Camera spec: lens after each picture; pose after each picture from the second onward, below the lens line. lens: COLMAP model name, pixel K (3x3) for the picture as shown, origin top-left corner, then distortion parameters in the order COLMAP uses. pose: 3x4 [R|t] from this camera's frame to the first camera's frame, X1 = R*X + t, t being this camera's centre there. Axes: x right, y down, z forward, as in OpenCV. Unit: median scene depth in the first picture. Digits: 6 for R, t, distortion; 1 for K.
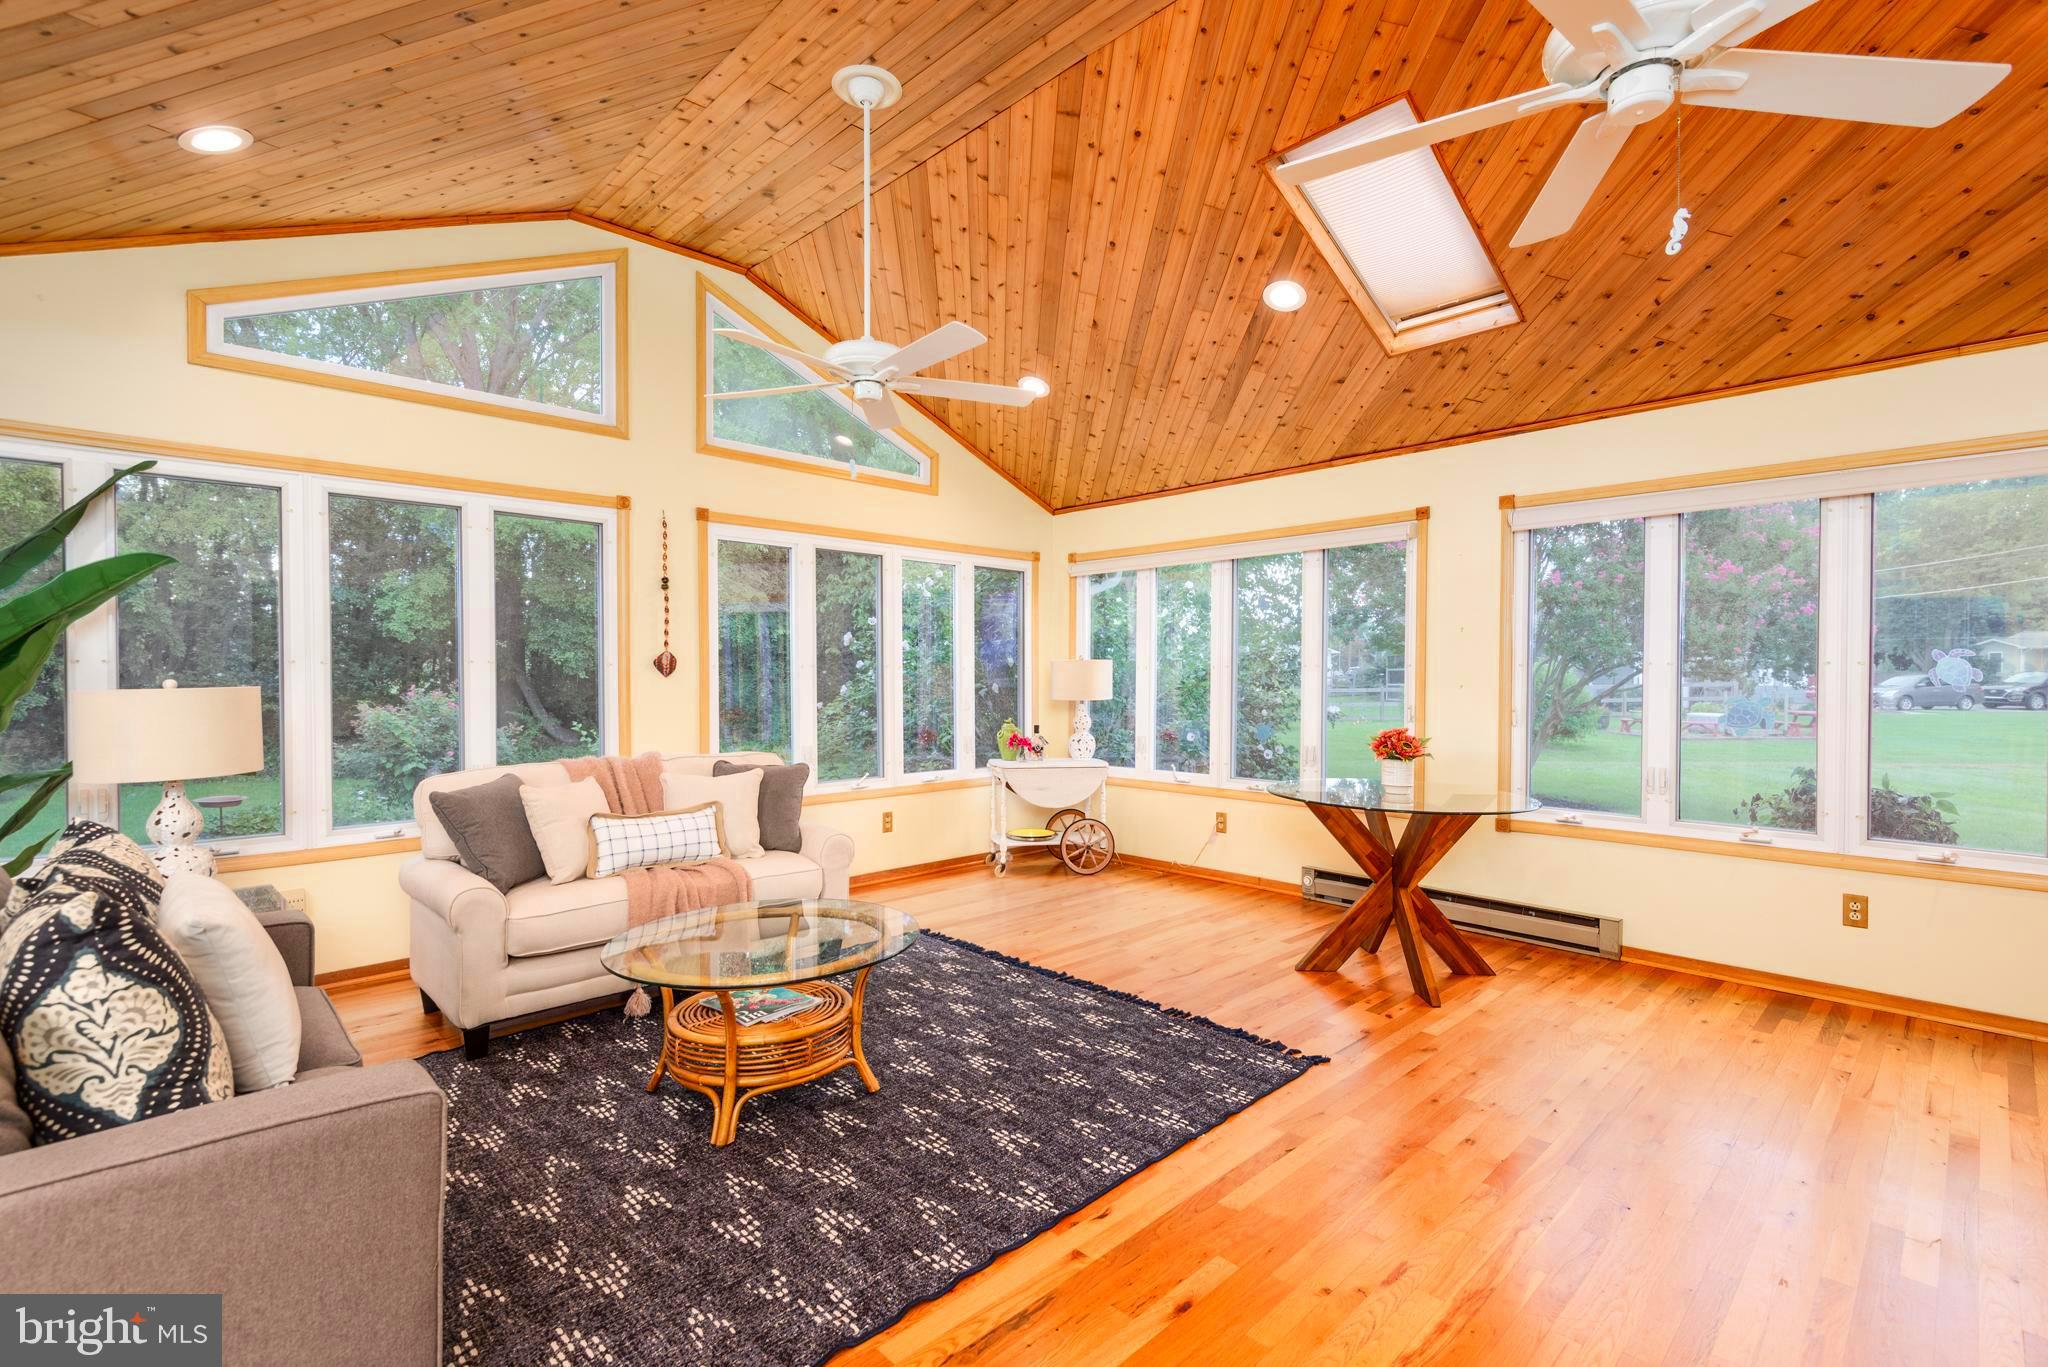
lens RADIAL K [[928.9, 0, 1021.3], [0, 928.9, 686.3], [0, 0, 1]] dist [0.033279, -0.000290]
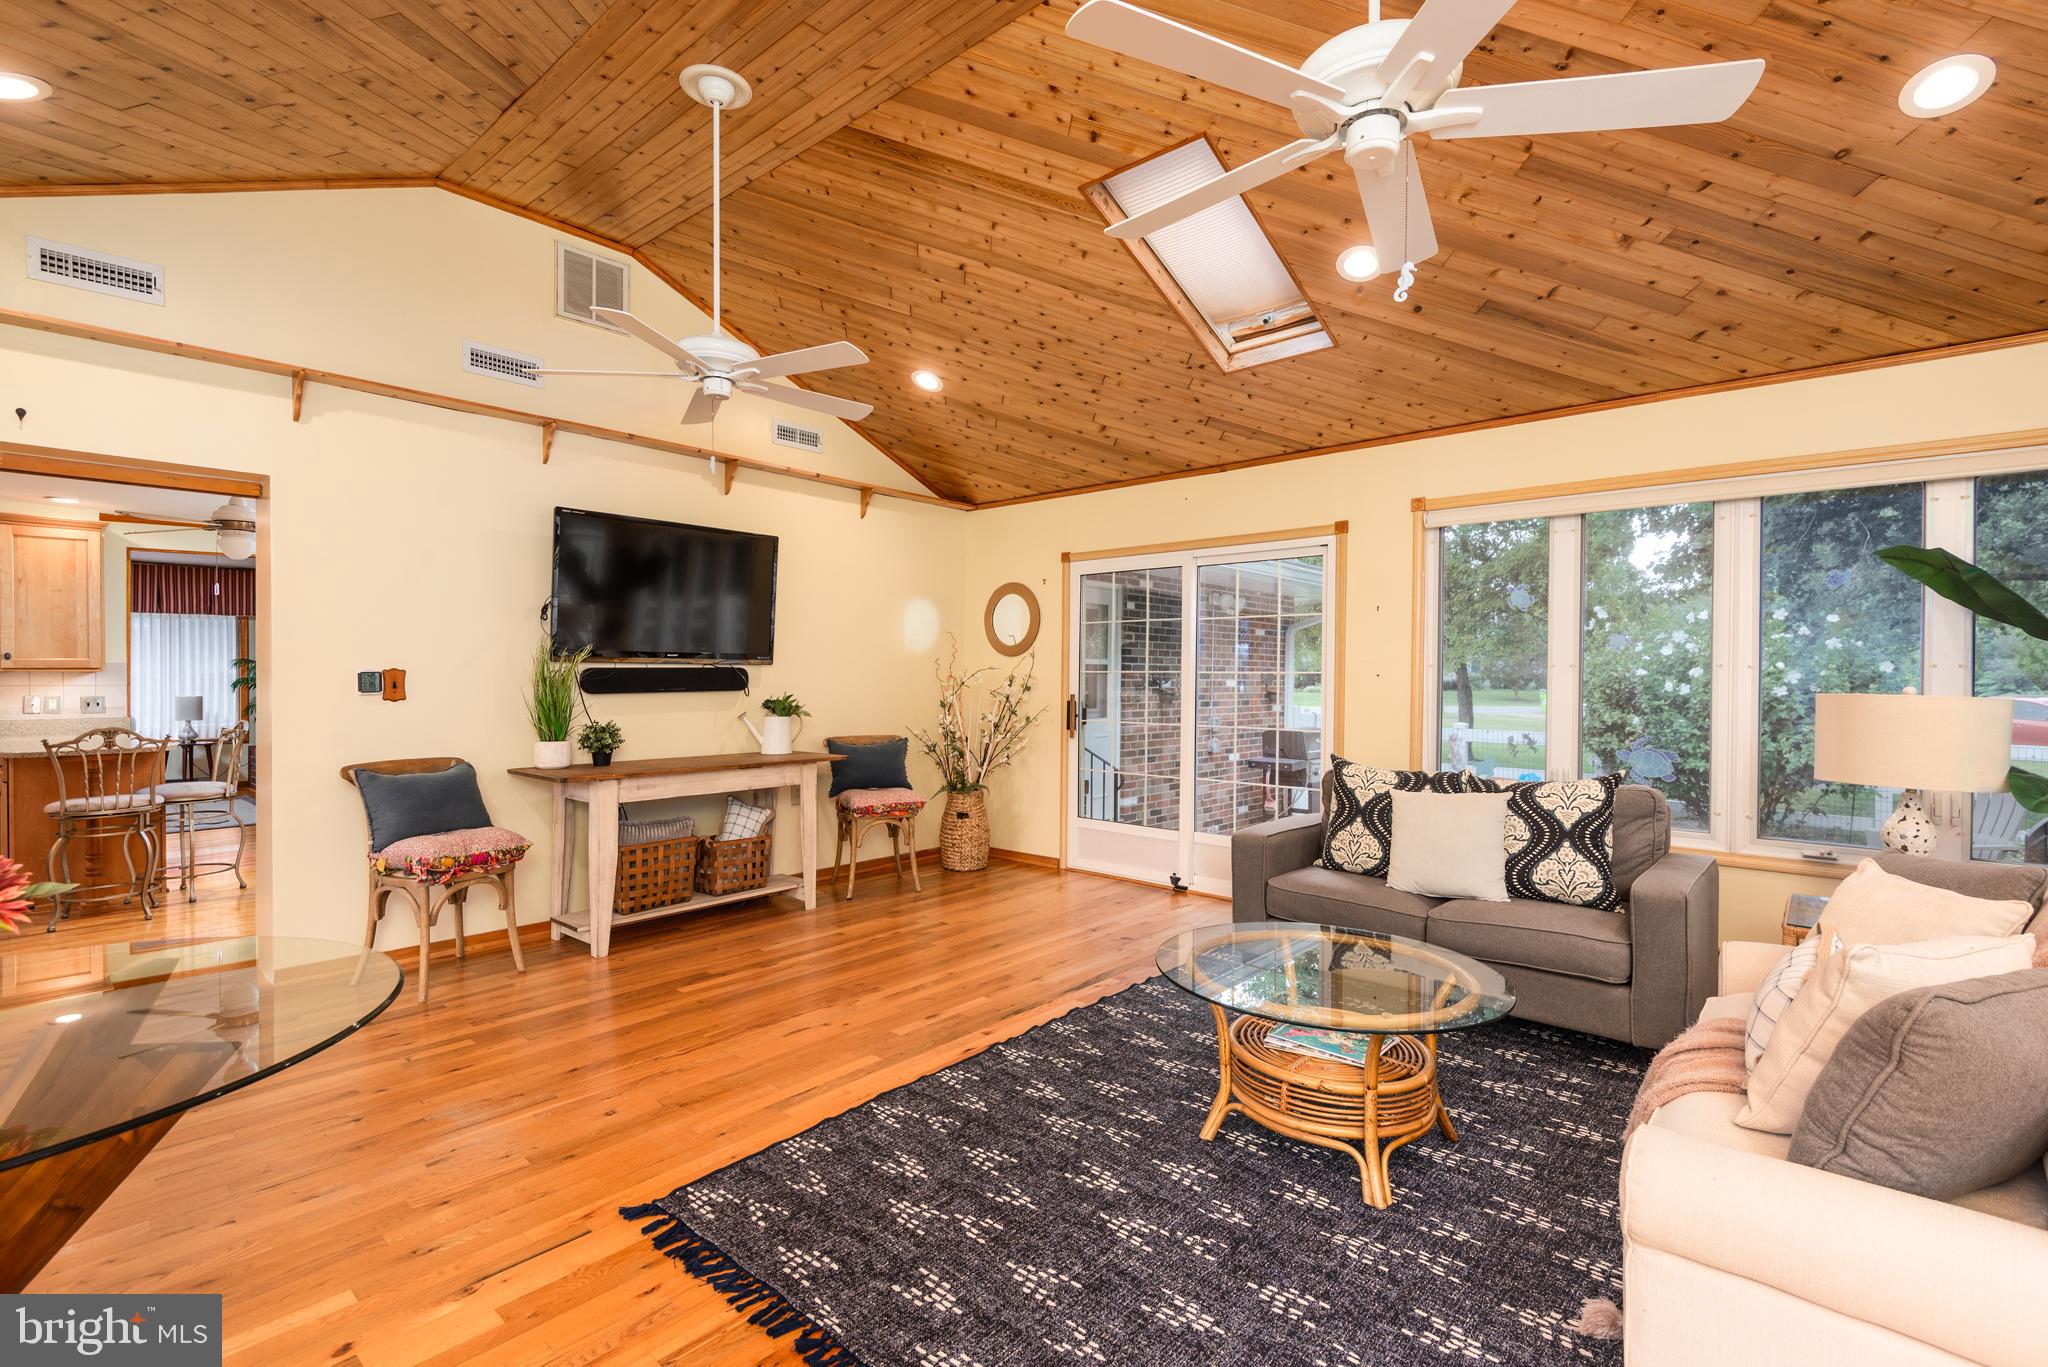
lens RADIAL K [[928.9, 0, 1026.9], [0, 928.9, 682.7], [0, 0, 1]] dist [0.033279, -0.000290]
pose [[-0.997089, -0.006003, -0.076015, 0.089504], [-0.007051, 0.999884, 0.013527, -0.017278], [0.075925, 0.014024, -0.997015, 1.984668]]
